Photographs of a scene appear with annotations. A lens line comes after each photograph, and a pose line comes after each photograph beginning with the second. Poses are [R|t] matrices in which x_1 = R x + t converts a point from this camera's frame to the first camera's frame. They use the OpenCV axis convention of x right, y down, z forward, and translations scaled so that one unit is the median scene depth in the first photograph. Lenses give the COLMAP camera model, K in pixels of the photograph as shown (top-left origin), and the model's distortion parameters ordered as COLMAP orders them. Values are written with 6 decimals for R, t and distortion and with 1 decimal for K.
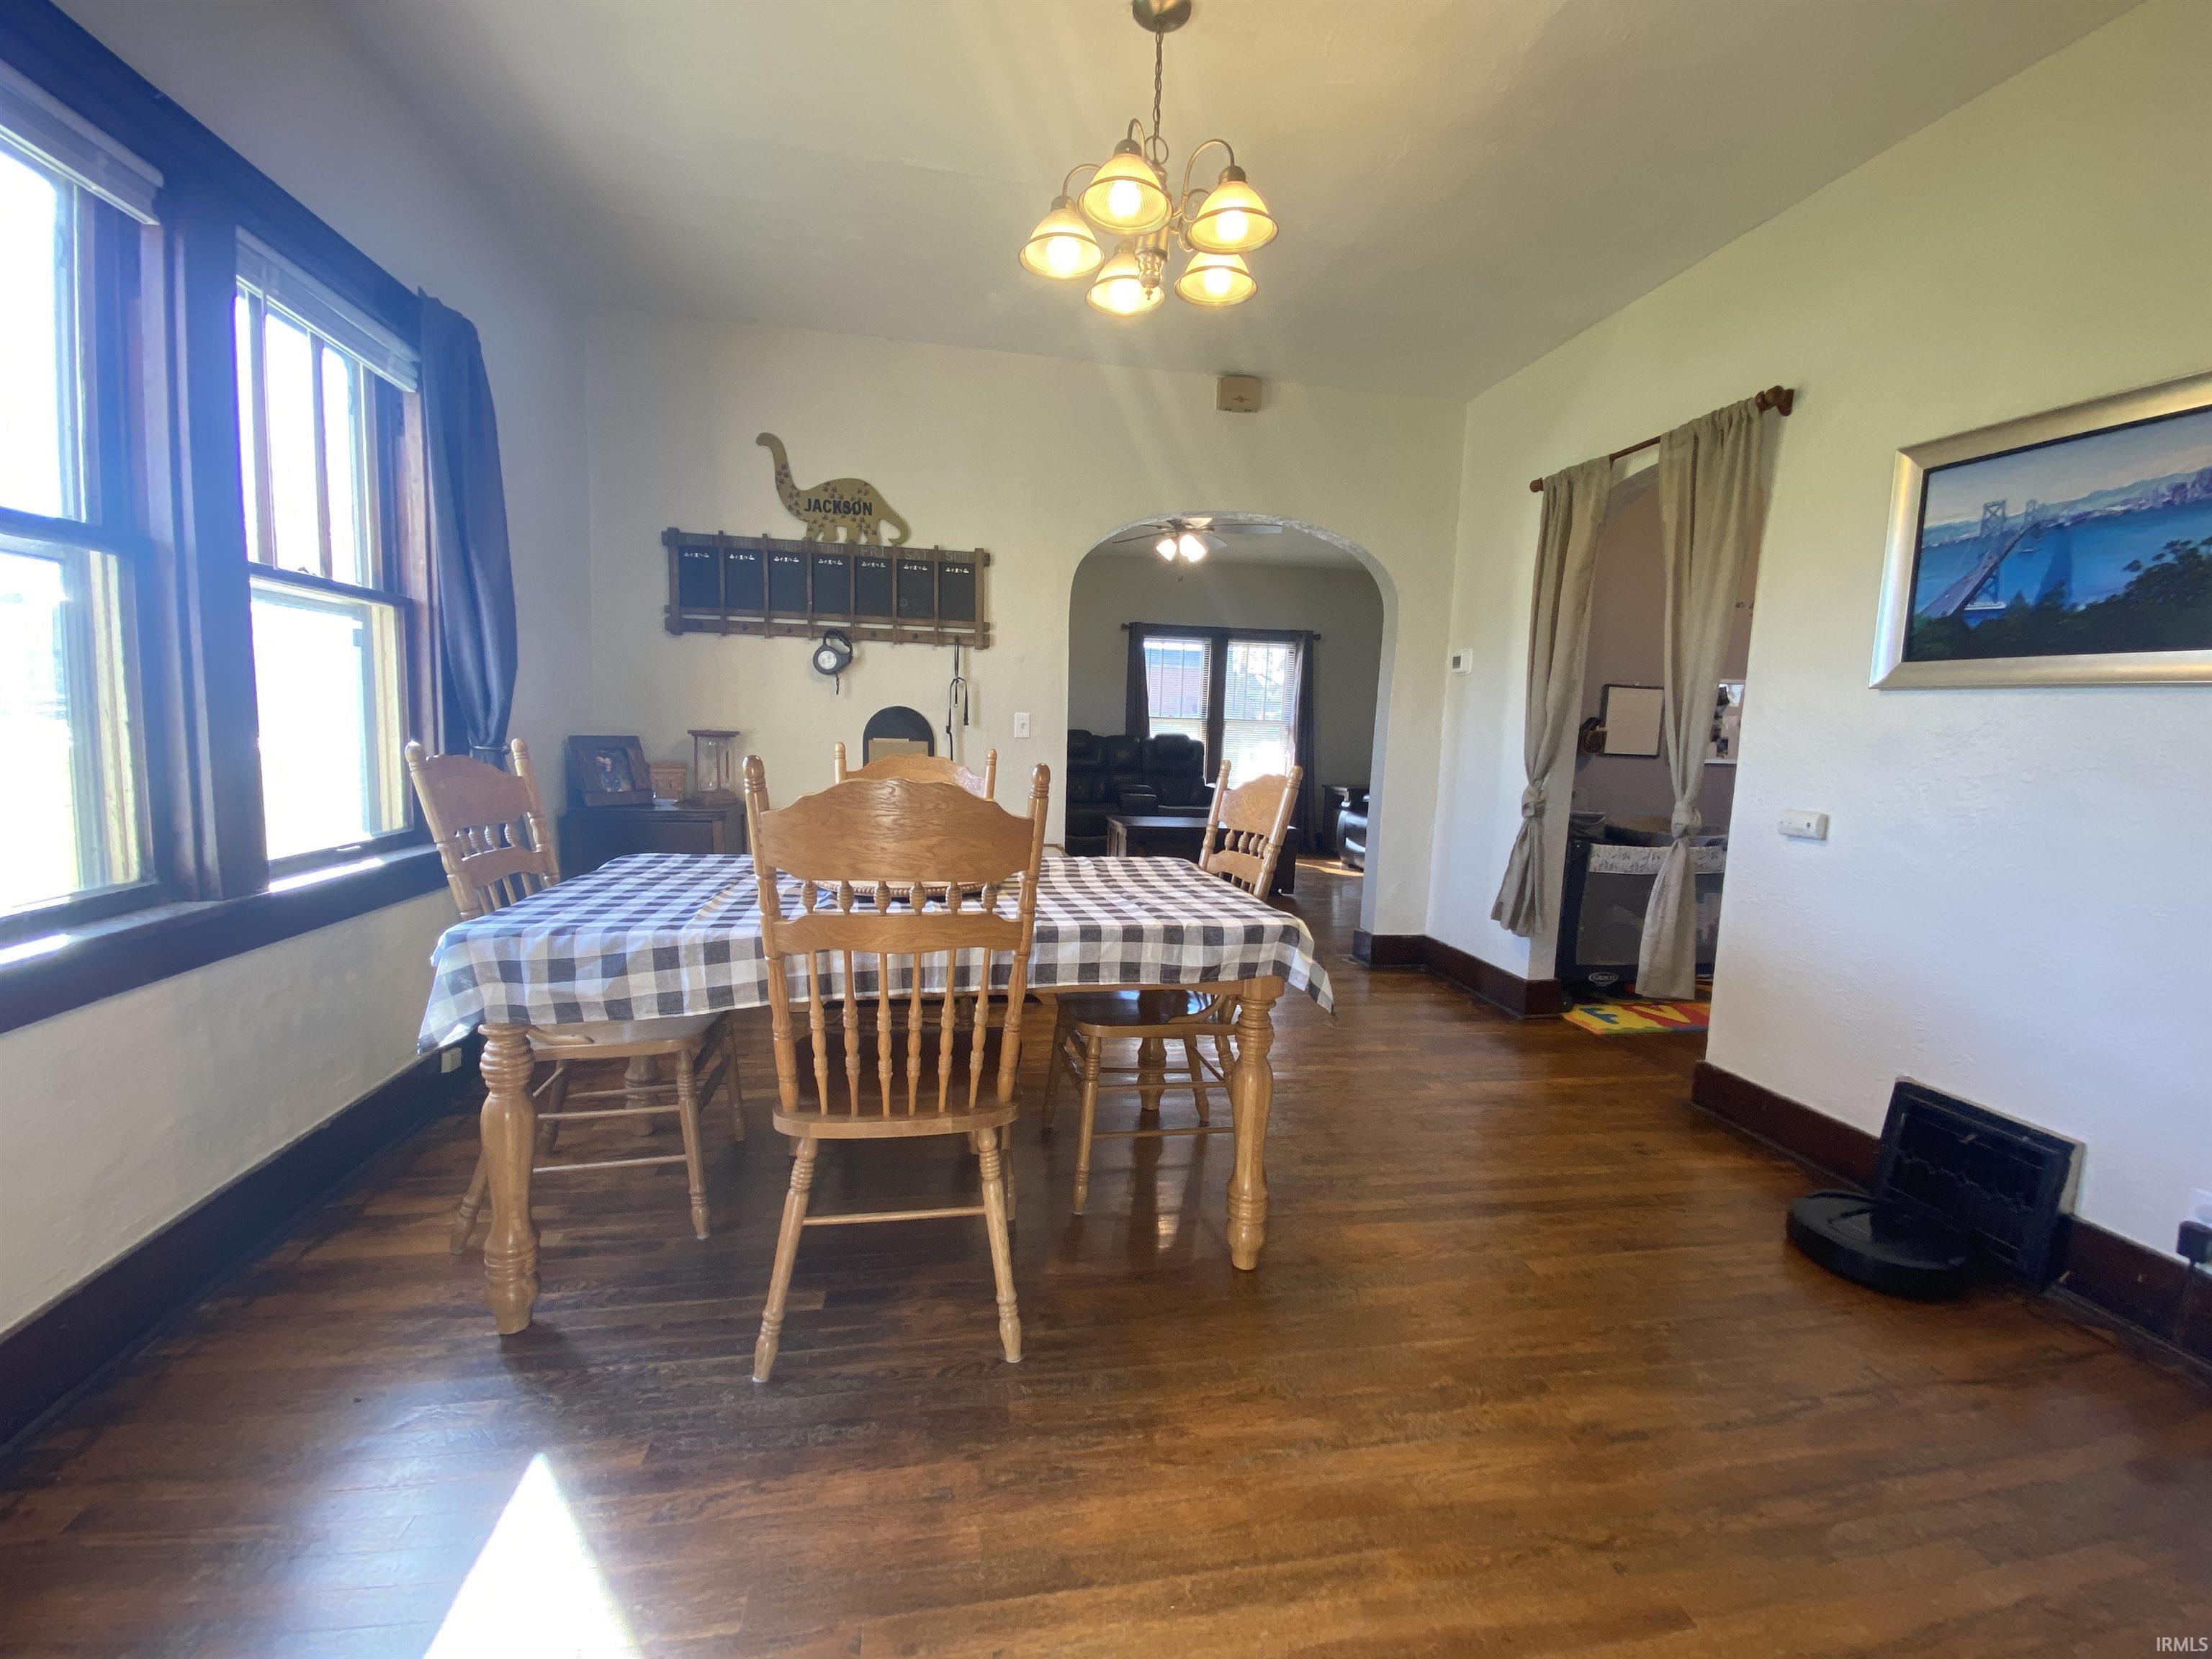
lens RADIAL K [[892.1, 0, 1100.6], [0, 892.1, 818.7], [0, 0, 1]] dist [0.009550, -0.014969]
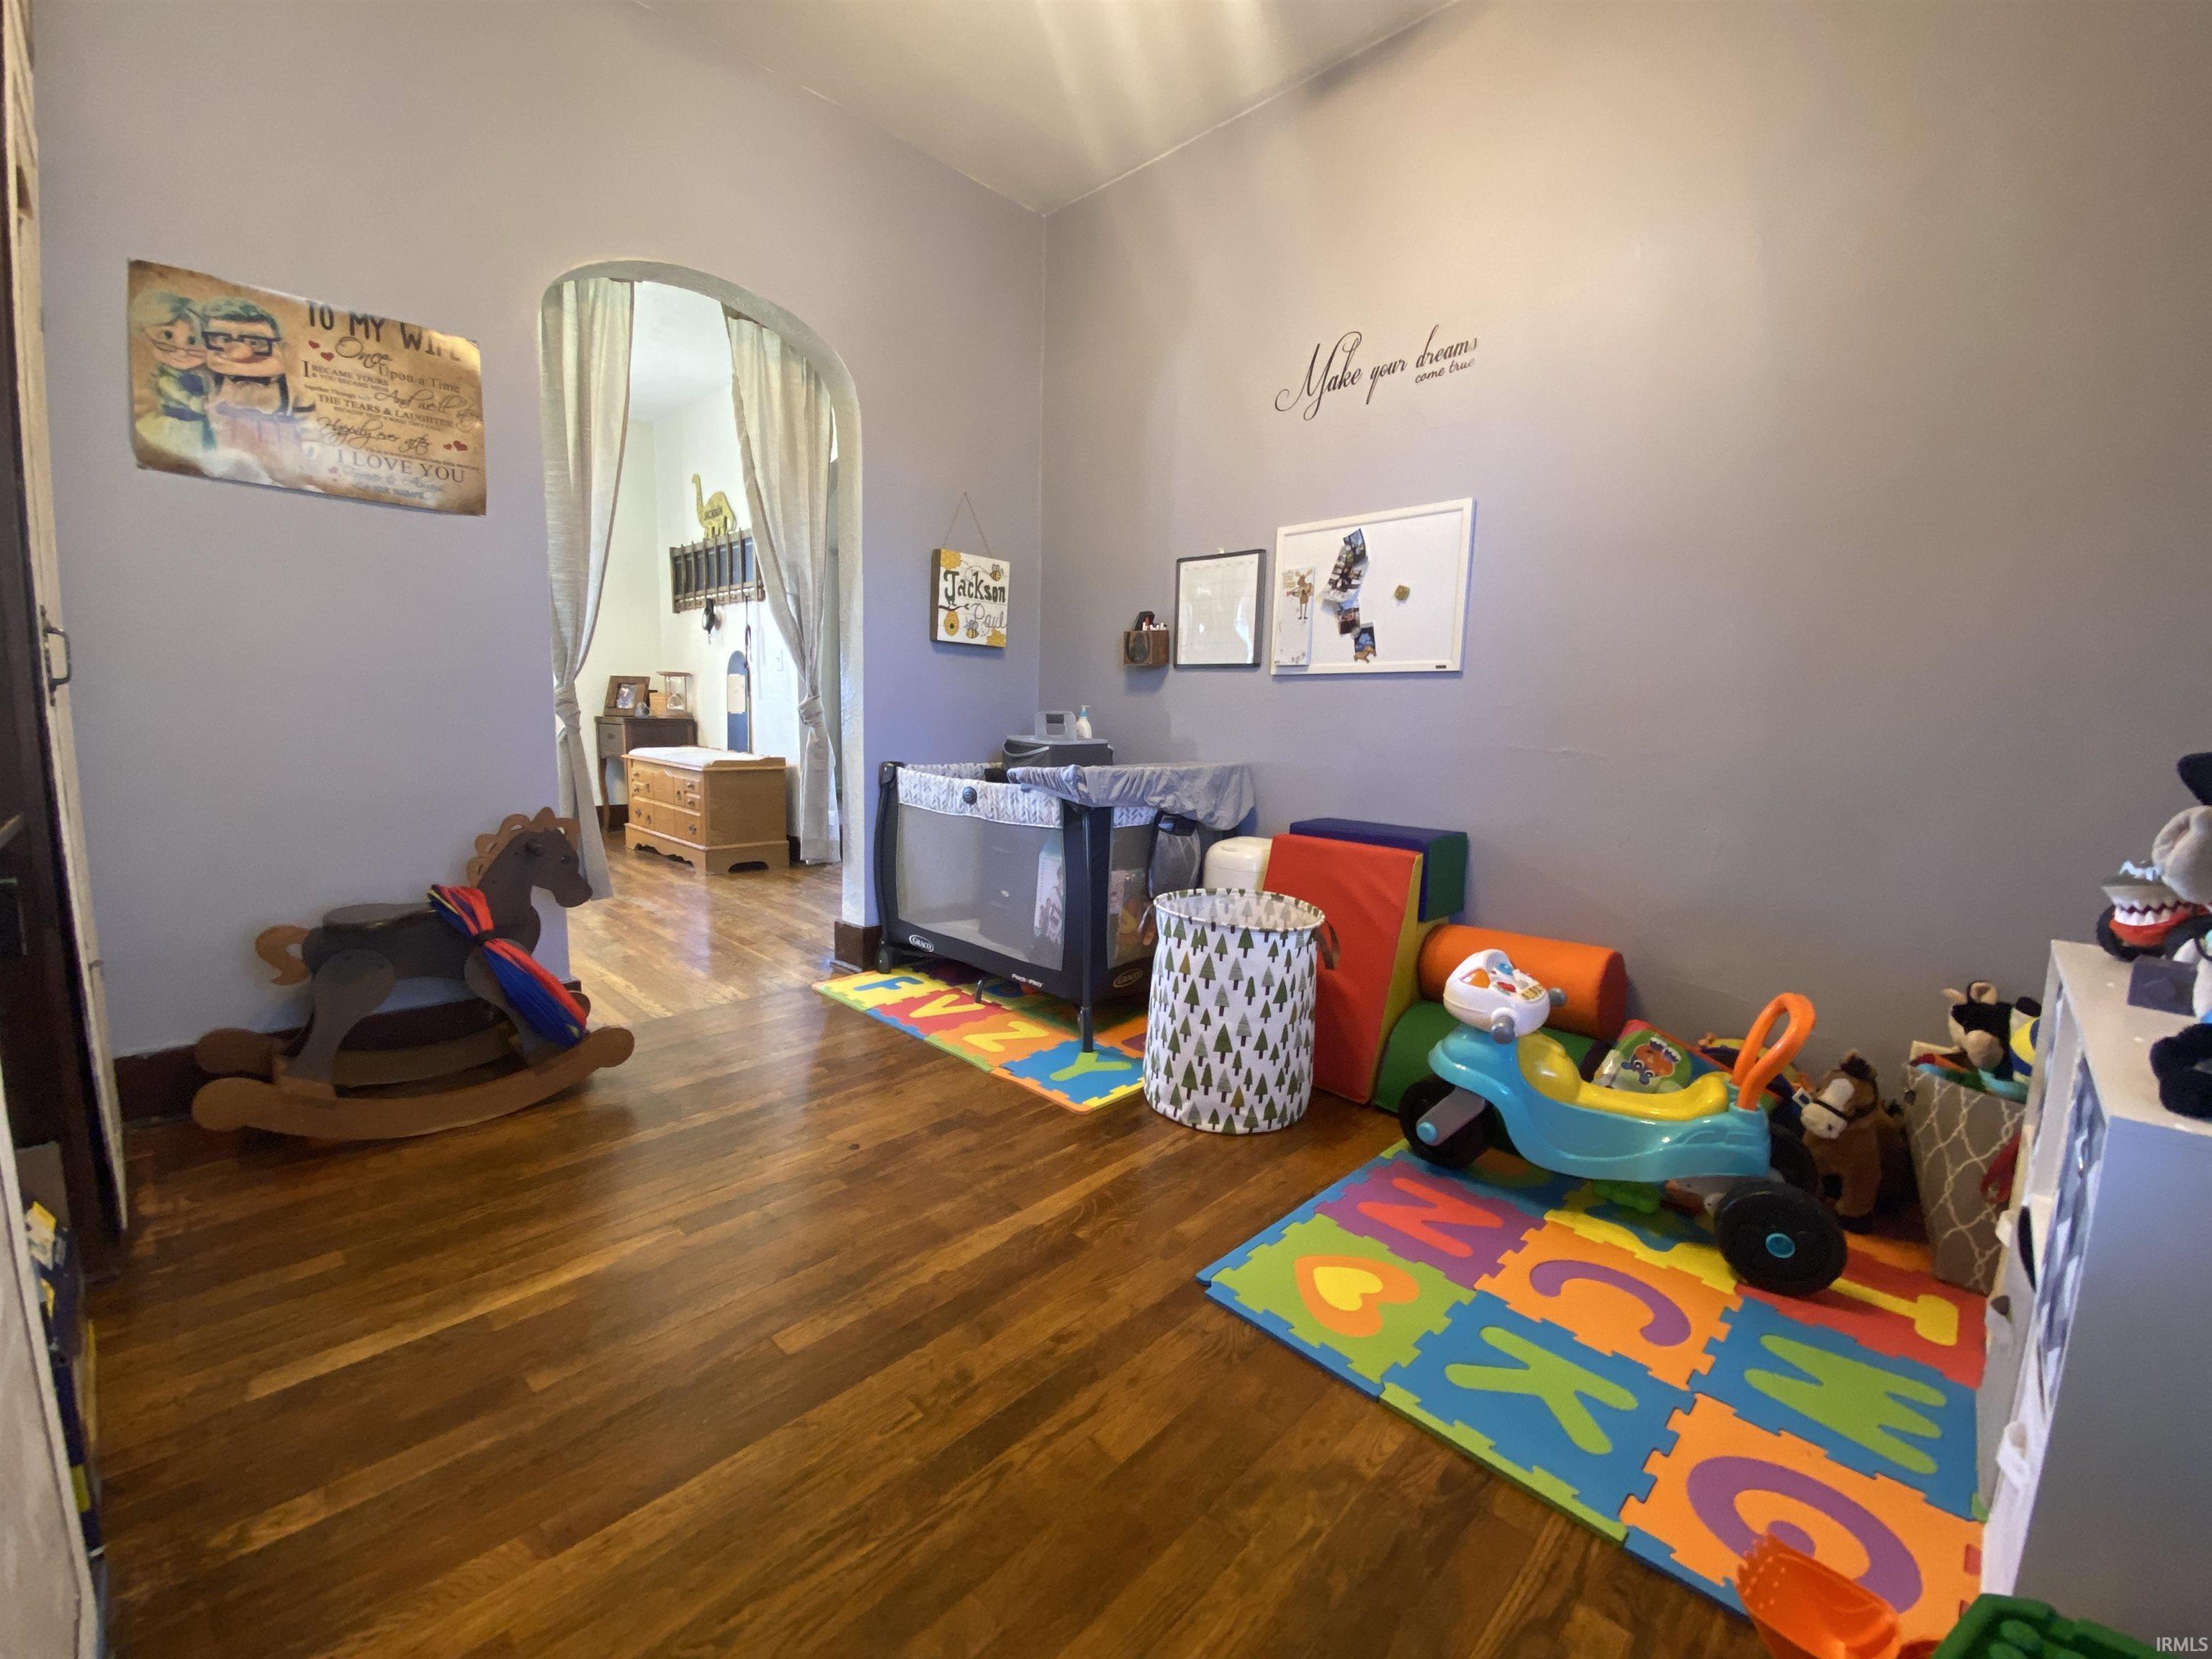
lens RADIAL K [[892.1, 0, 1114.6], [0, 892.1, 830.9], [0, 0, 1]] dist [0.009550, -0.014969]
pose [[0.597266, 0.094487, -0.796458, 1.274565], [-0.089041, 0.994709, 0.051234, 0.025757], [0.797085, 0.040317, 0.602519, 0.664753]]
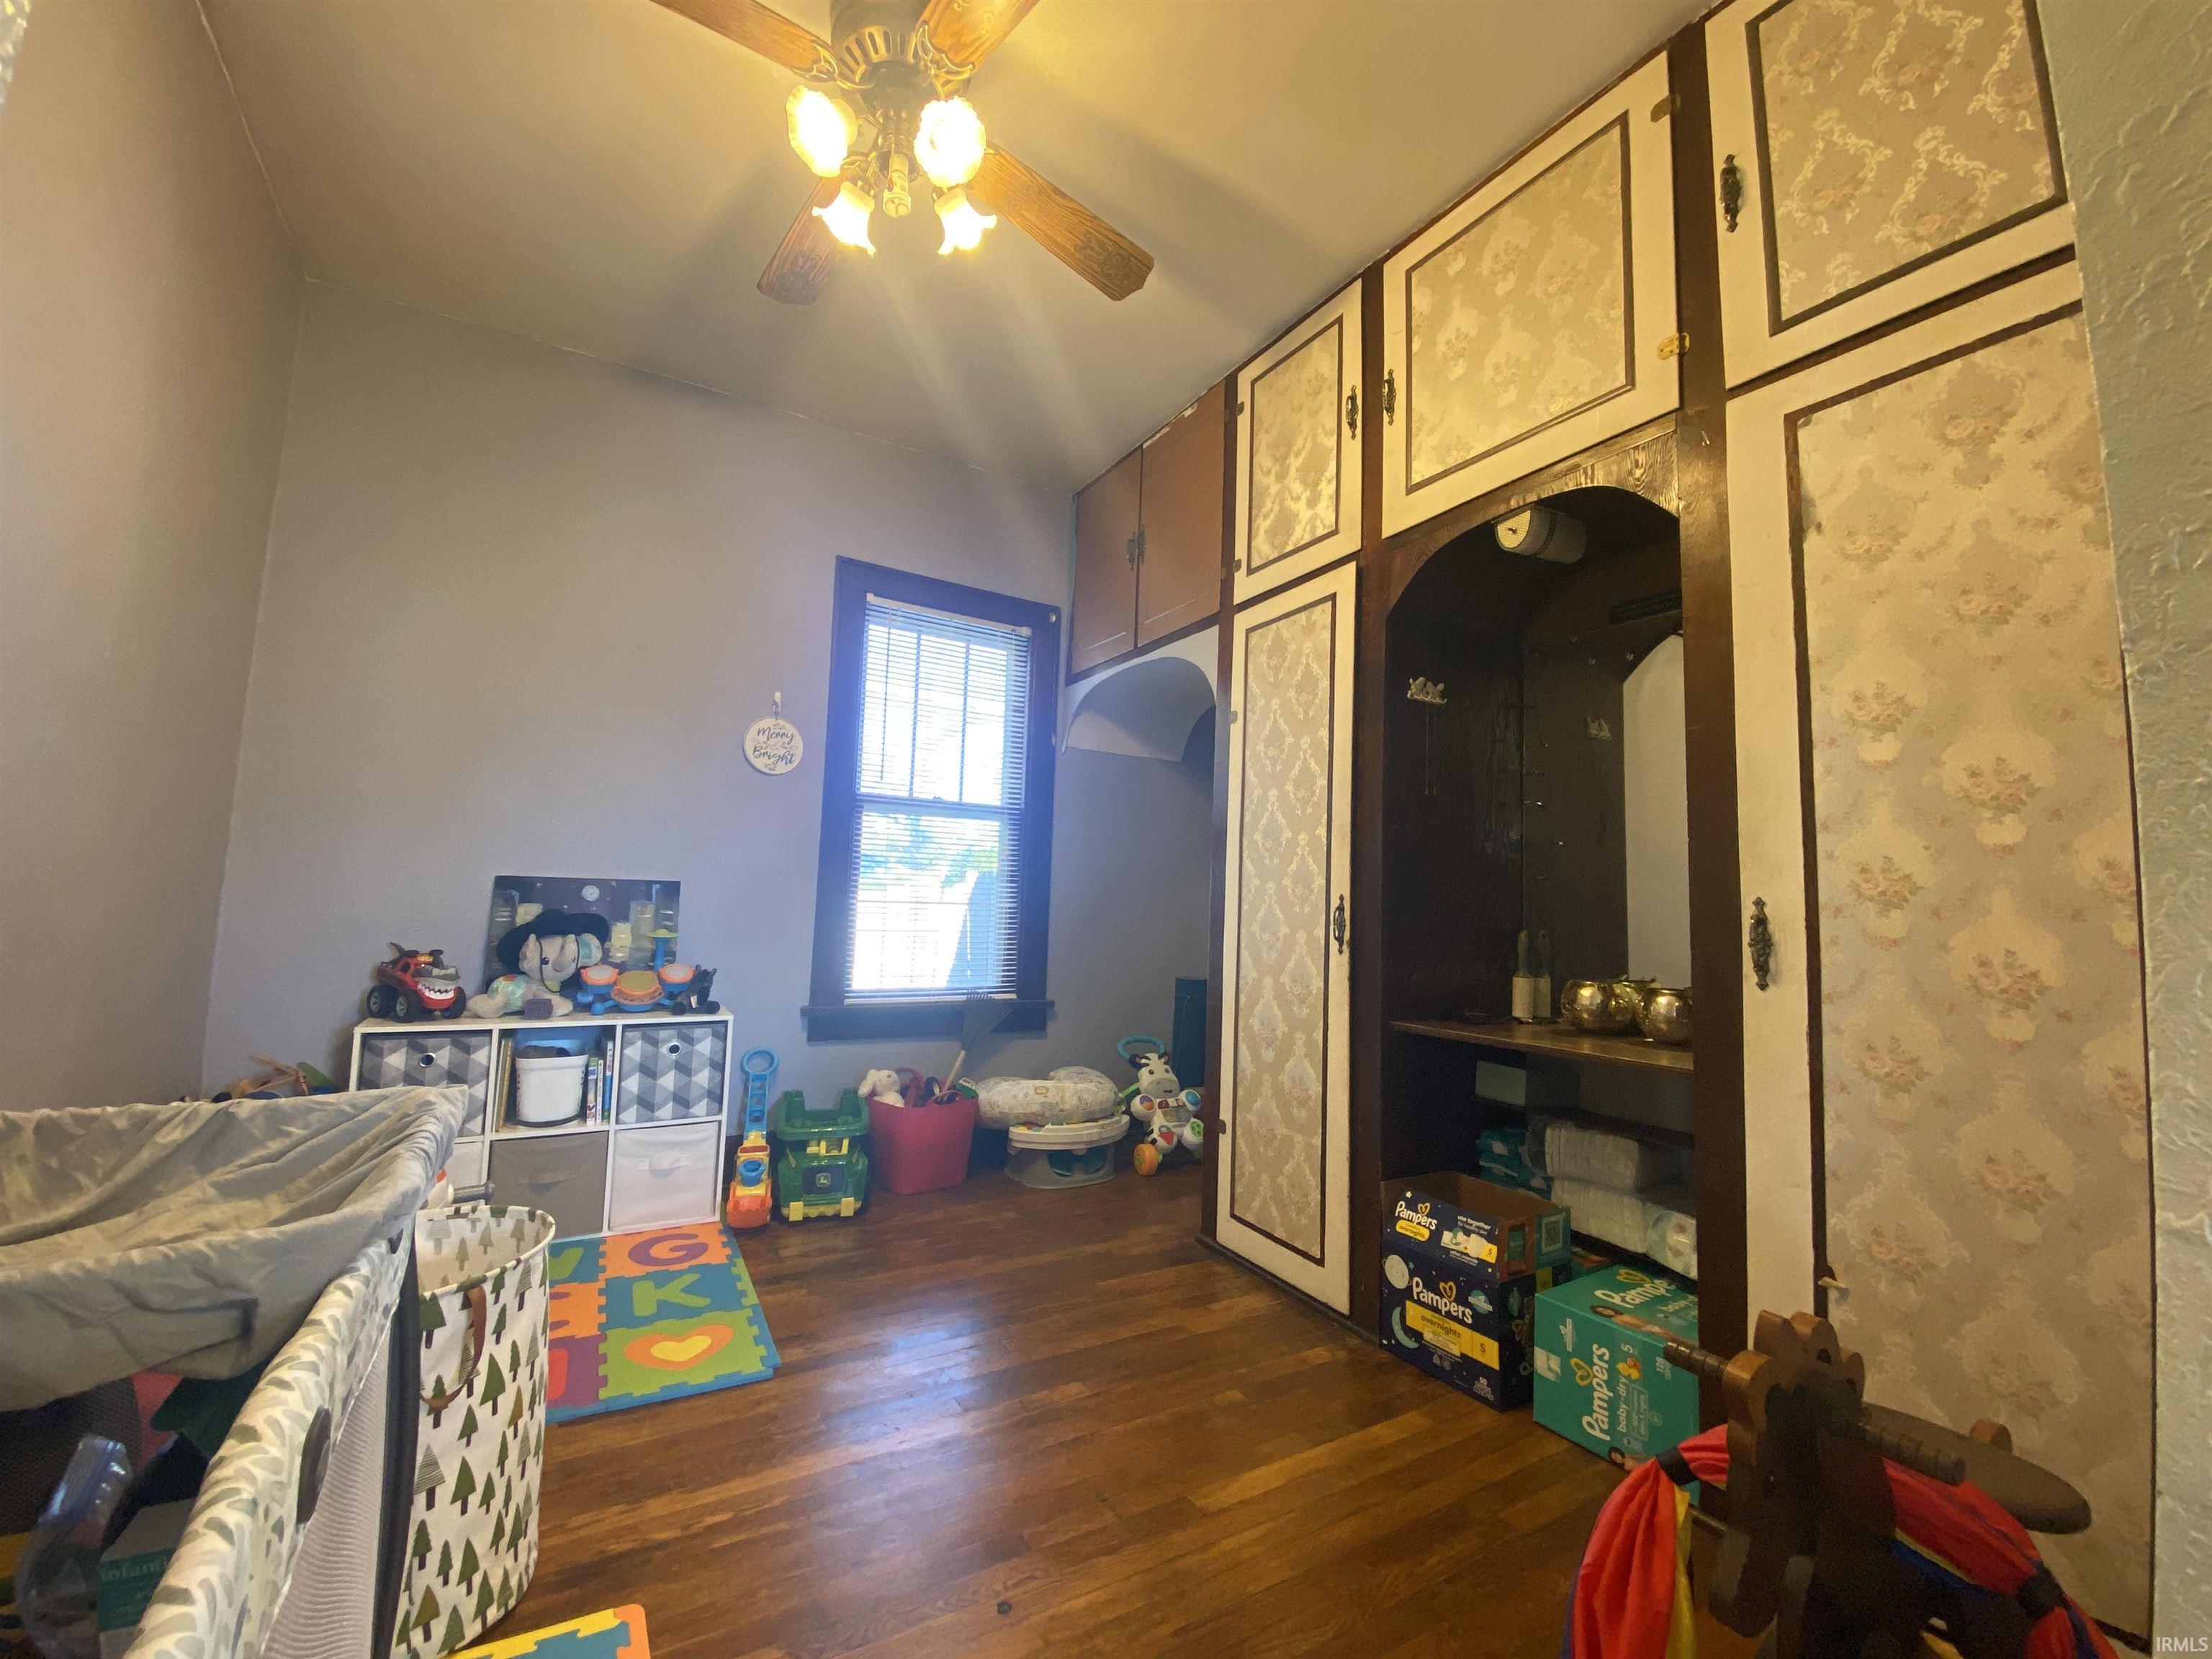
lens RADIAL K [[892.1, 0, 1112.9], [0, 892.1, 824.7], [0, 0, 1]] dist [0.009550, -0.014969]
pose [[-0.357074, 0.038325, 0.933289, 0.456980], [0.047314, 0.998617, -0.022905, -0.044004], [-0.932877, 0.035979, -0.358394, 0.931746]]
